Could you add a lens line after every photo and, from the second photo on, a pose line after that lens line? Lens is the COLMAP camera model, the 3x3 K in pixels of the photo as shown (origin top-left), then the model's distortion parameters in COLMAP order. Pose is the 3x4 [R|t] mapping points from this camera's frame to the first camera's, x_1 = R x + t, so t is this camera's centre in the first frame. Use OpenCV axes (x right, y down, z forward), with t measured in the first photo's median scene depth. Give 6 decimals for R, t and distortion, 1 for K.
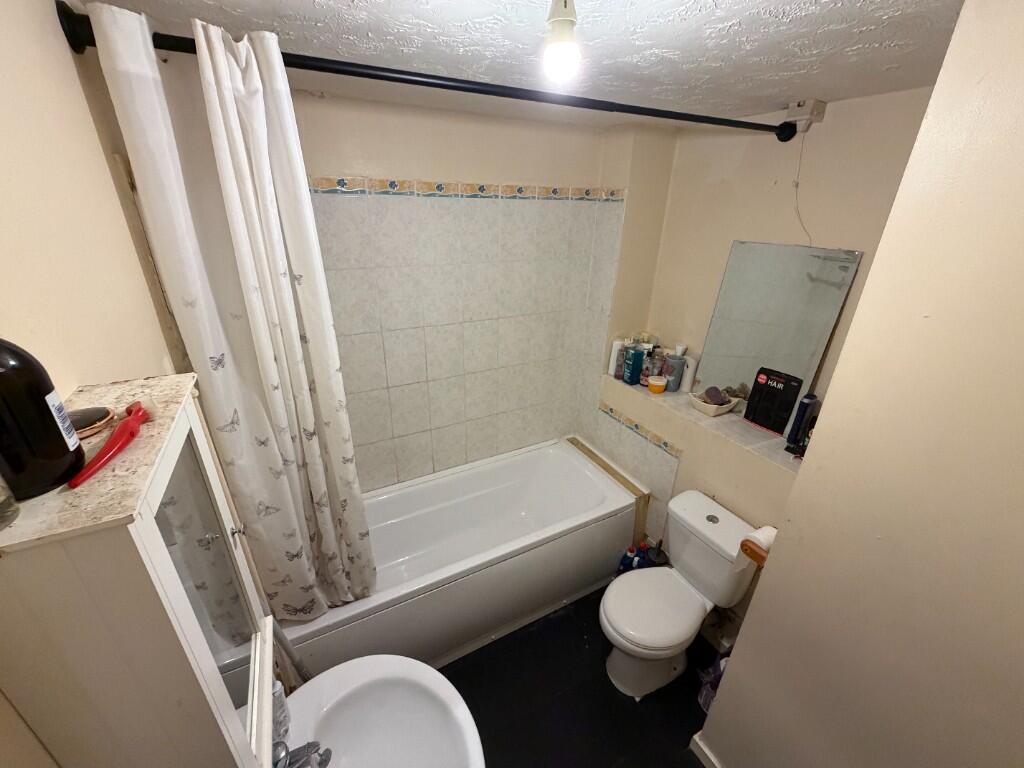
lens RADIAL K [[409.1, 0, 512.0], [0, 409.1, 384.0], [0, 0, 1]] dist [0.001167, -0.000259]
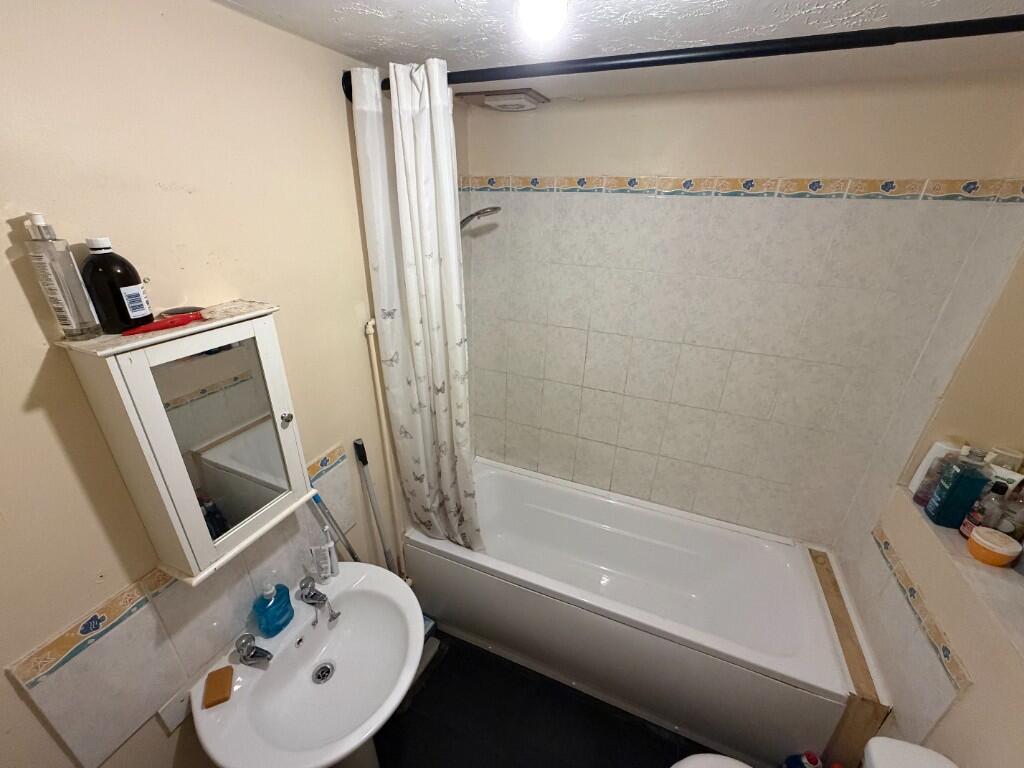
lens RADIAL K [[412.0, 0, 510.3], [0, 412.0, 385.1], [0, 0, 1]] dist [0.000278, 0.000270]
pose [[0.633683, 0.317861, -0.705273, 0.315184], [-0.321919, 0.937349, 0.133213, -0.077165], [0.703430, 0.142626, 0.696307, 0.188638]]
